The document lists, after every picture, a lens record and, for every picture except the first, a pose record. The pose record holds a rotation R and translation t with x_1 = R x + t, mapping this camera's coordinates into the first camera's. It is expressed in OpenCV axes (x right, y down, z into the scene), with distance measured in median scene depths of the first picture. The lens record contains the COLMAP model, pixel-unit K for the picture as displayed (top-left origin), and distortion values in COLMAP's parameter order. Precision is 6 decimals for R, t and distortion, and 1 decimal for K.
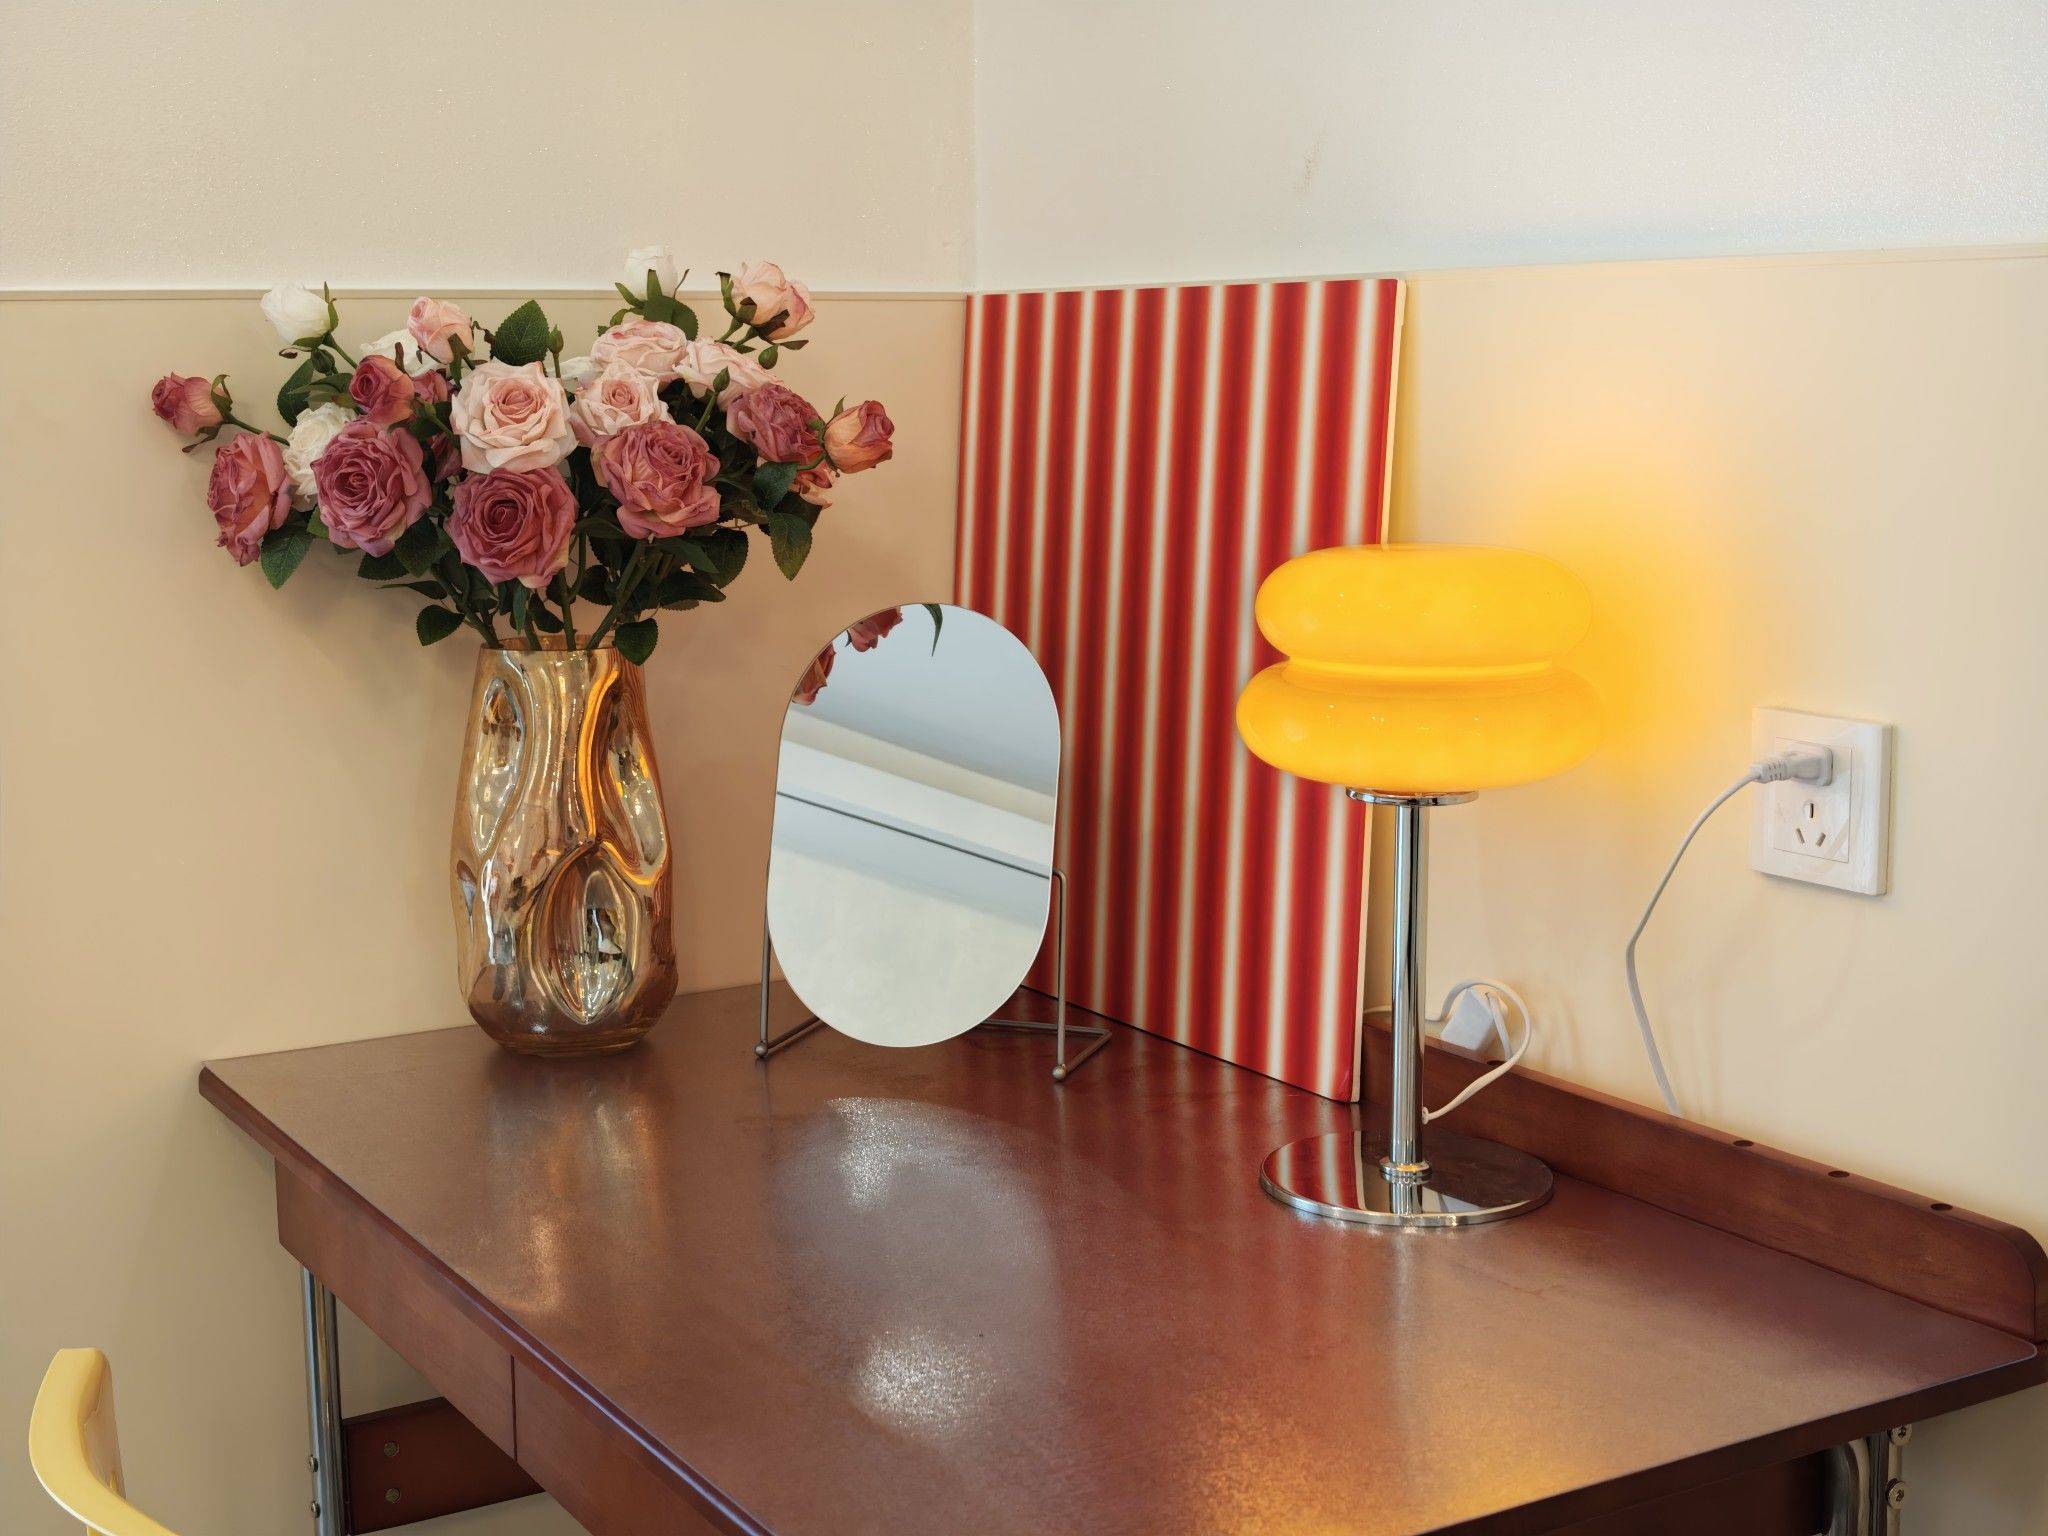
lens RADIAL K [[2760.3, 0, 1024.0], [0, 2760.3, 768.0], [0, 0, 1]] dist [0.267173, -1.307049]
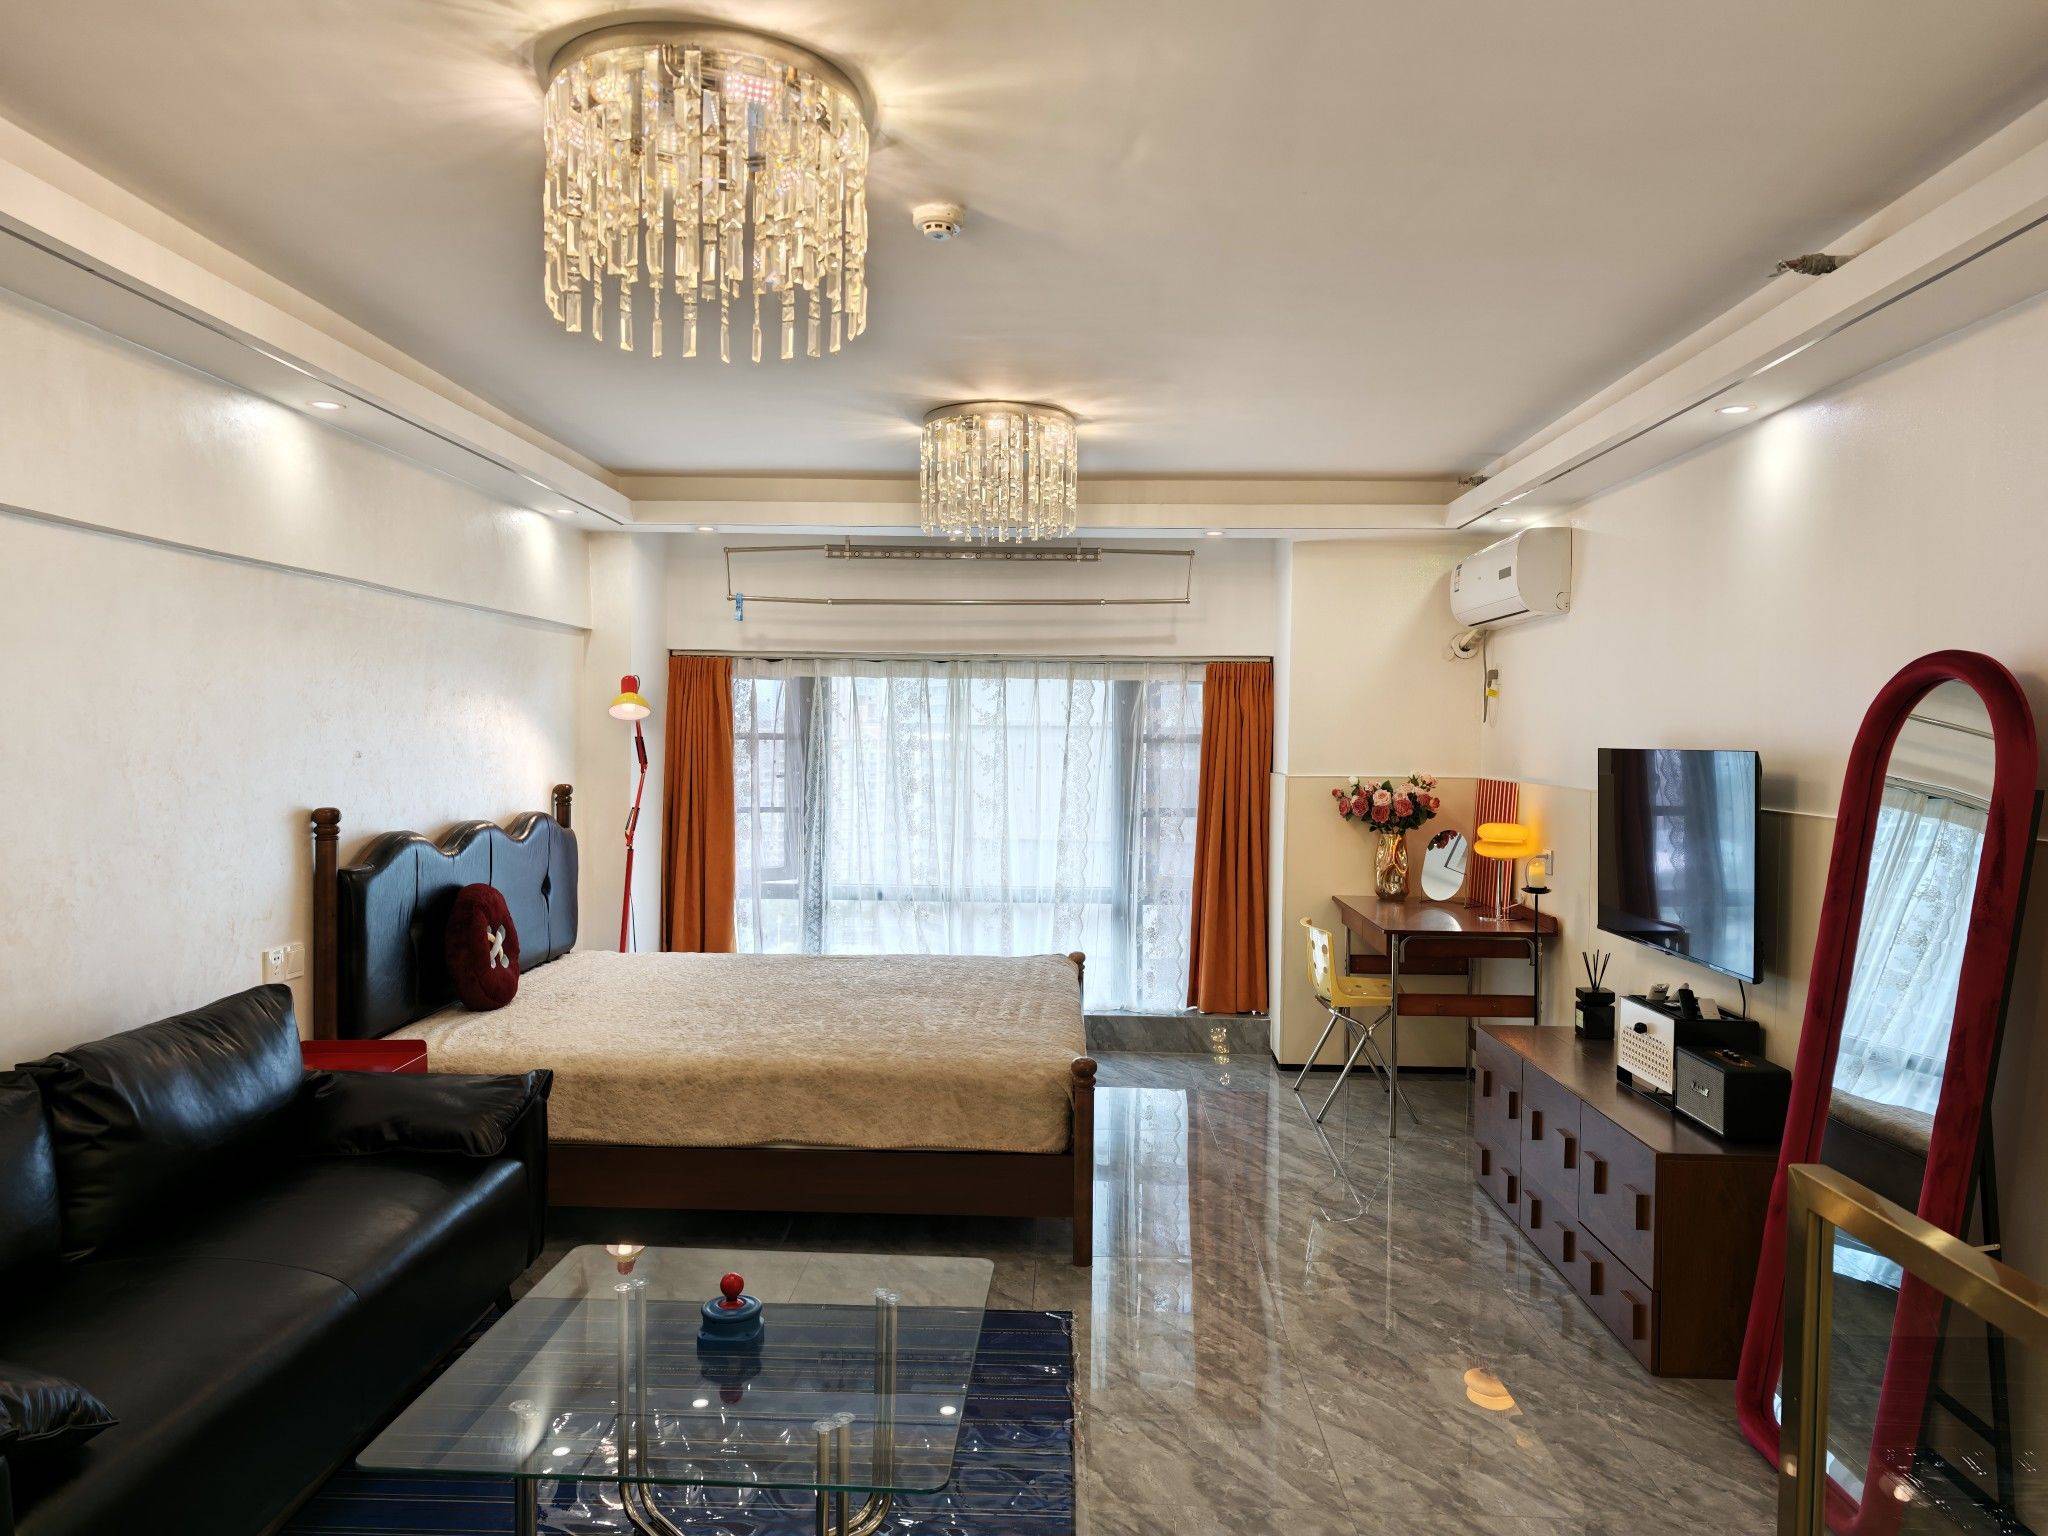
lens RADIAL K [[1401.8, 0, 1024.0], [0, 1401.8, 768.0], [0, 0, 1]] dist [0.028160, 0.004485]
pose [[0.836056, 0.034067, -0.547586, 0.911362], [-0.101481, 0.990451, -0.093321, 0.198719], [0.539178, 0.133591, 0.831529, -2.207100]]
